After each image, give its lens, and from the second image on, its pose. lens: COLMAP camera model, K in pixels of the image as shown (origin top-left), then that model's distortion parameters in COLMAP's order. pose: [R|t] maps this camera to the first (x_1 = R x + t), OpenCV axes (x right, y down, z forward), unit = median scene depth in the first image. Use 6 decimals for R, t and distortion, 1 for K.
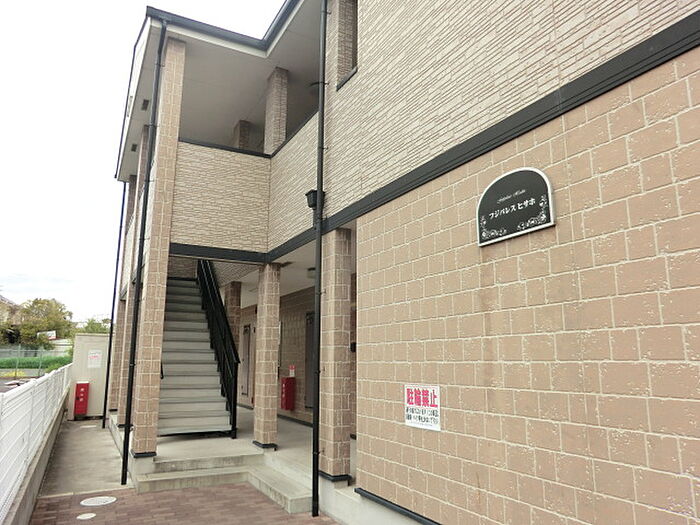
lens RADIAL K [[505.3, 0, 354.9], [0, 505.3, 258.5], [0, 0, 1]] dist [-0.068232, 0.051279]
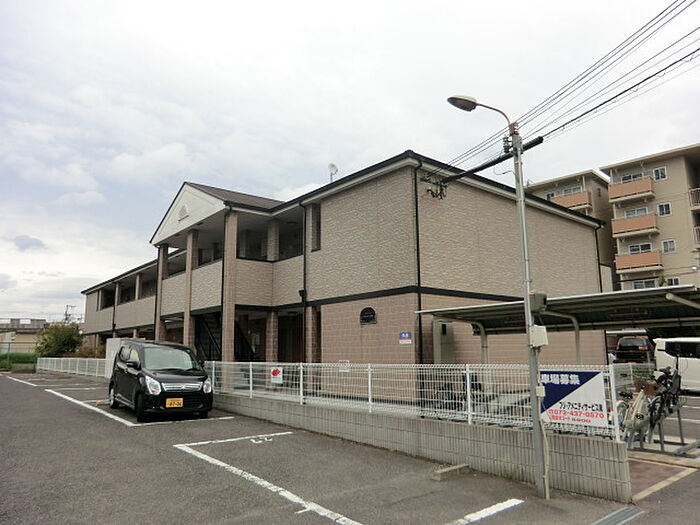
lens RADIAL K [[505.3, 0, 348.2], [0, 505.3, 266.5], [0, 0, 1]] dist [-0.068232, 0.051279]
pose [[0.981064, 0.023829, 0.192212, -0.261047], [-0.029571, 0.999196, 0.027059, -0.246518], [-0.191413, -0.032230, 0.980980, -1.210554]]
